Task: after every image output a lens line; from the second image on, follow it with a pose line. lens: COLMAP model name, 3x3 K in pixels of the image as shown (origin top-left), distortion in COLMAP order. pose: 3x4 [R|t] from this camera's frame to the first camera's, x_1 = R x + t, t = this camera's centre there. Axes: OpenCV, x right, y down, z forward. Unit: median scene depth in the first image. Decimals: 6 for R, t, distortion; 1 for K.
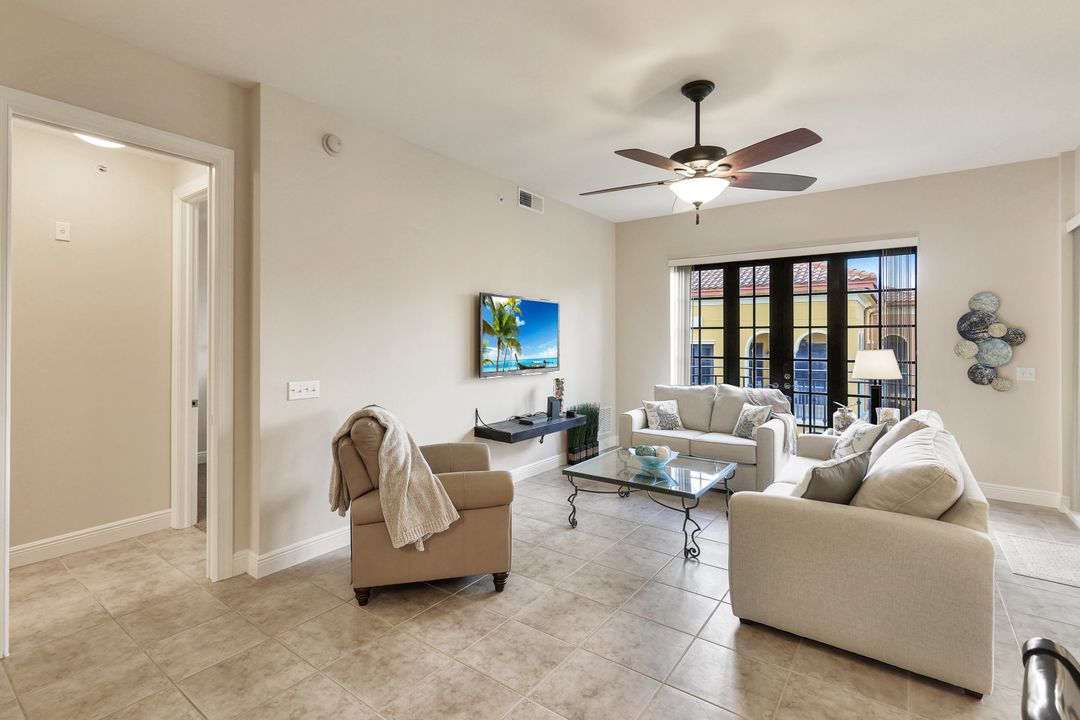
lens RADIAL K [[473.3, 0, 550.3], [0, 473.3, 336.6], [0, 0, 1]] dist [0.000556, -0.000694]
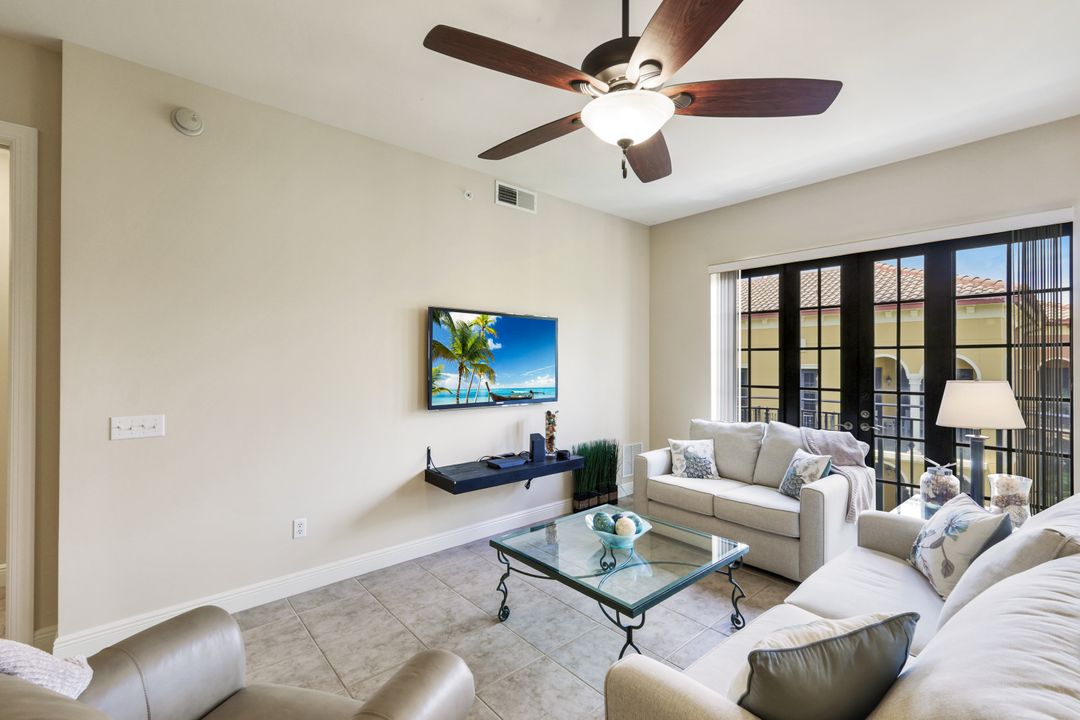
lens RADIAL K [[473.3, 0, 536.3], [0, 473.3, 362.9], [0, 0, 1]] dist [0.000556, -0.000694]
pose [[0.979544, 0.001275, -0.201227, 0.172930], [-0.000056, 0.999982, 0.006064, -0.001342], [0.201231, -0.005929, 0.979526, 0.201458]]
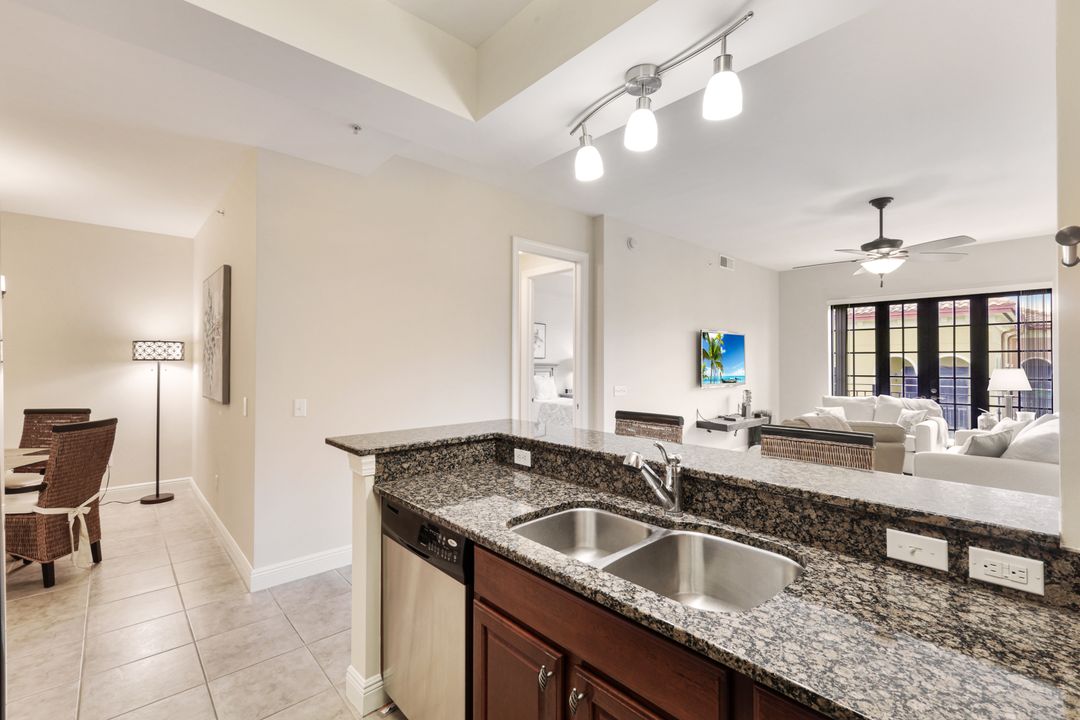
lens RADIAL K [[473.3, 0, 538.7], [0, 473.3, 357.8], [0, 0, 1]] dist [0.000556, -0.000694]
pose [[0.983294, -0.001400, -0.182017, -0.336773], [0.001025, 0.999997, -0.002154, -0.003484], [0.182020, 0.001931, 0.983293, -0.480918]]
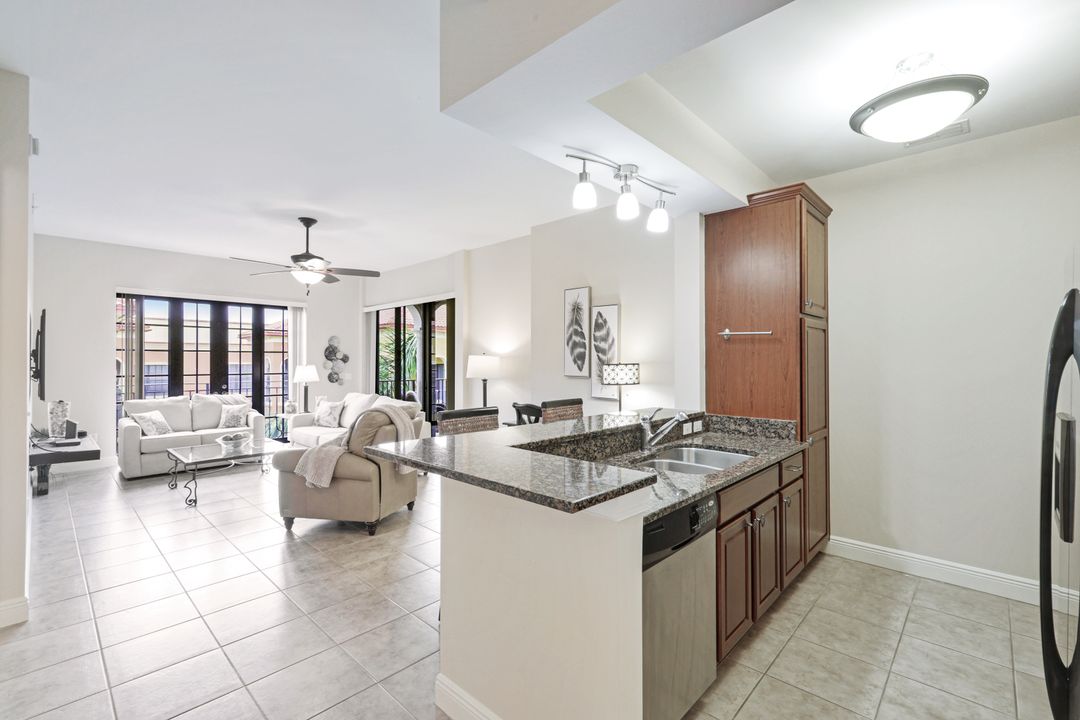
lens RADIAL K [[473.3, 0, 543.2], [0, 473.3, 356.0], [0, 0, 1]] dist [0.000556, -0.000694]
pose [[0.113031, 0.006405, 0.993571, -0.861422], [-0.004263, 0.999973, -0.005962, -0.002117], [-0.993582, -0.003562, 0.113055, -0.086810]]
